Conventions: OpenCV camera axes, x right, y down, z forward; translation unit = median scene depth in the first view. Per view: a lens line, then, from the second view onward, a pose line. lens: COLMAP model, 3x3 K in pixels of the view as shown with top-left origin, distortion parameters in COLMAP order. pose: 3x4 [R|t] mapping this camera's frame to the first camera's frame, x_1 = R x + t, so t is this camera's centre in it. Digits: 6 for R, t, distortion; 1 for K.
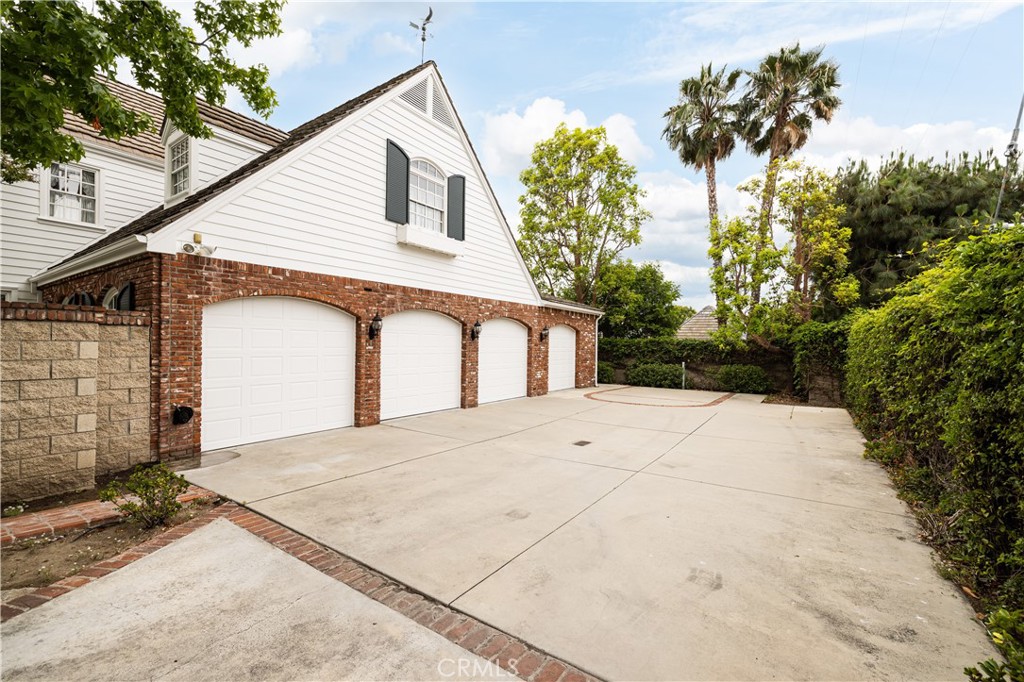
lens RADIAL K [[435.1, 0, 513.2], [0, 435.1, 346.4], [0, 0, 1]] dist [-0.001460, -0.000196]
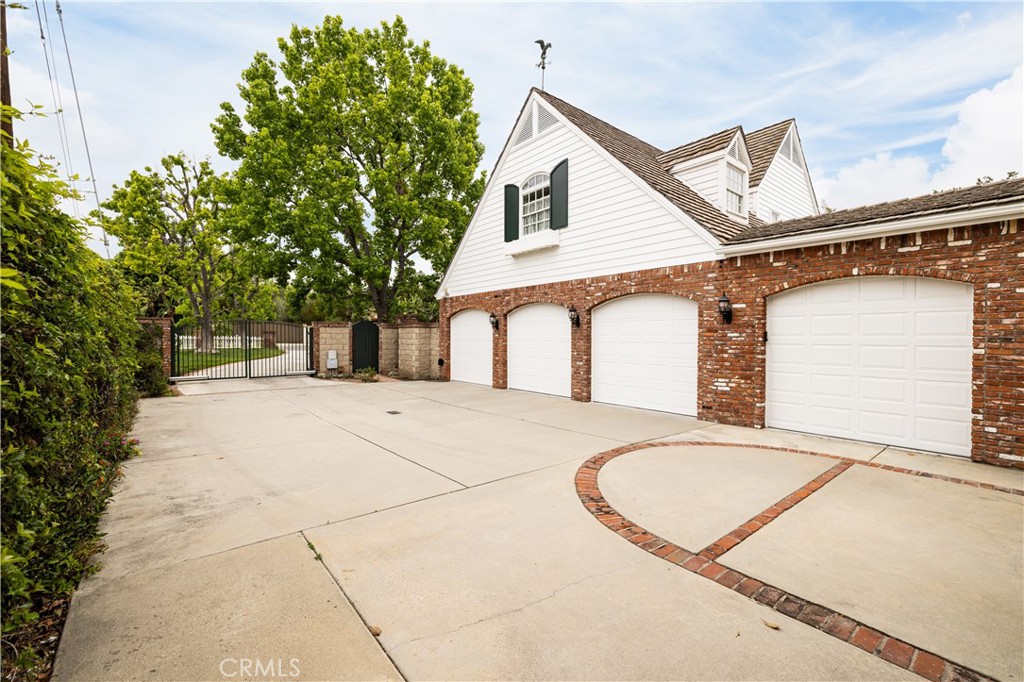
lens RADIAL K [[435.1, 0, 514.3], [0, 435.1, 336.9], [0, 0, 1]] dist [-0.001460, -0.000196]
pose [[-0.273973, -0.014593, -0.961627, 0.882696], [-0.012313, 0.999856, -0.011665, 0.019380], [0.961659, 0.008645, -0.274113, 1.209431]]
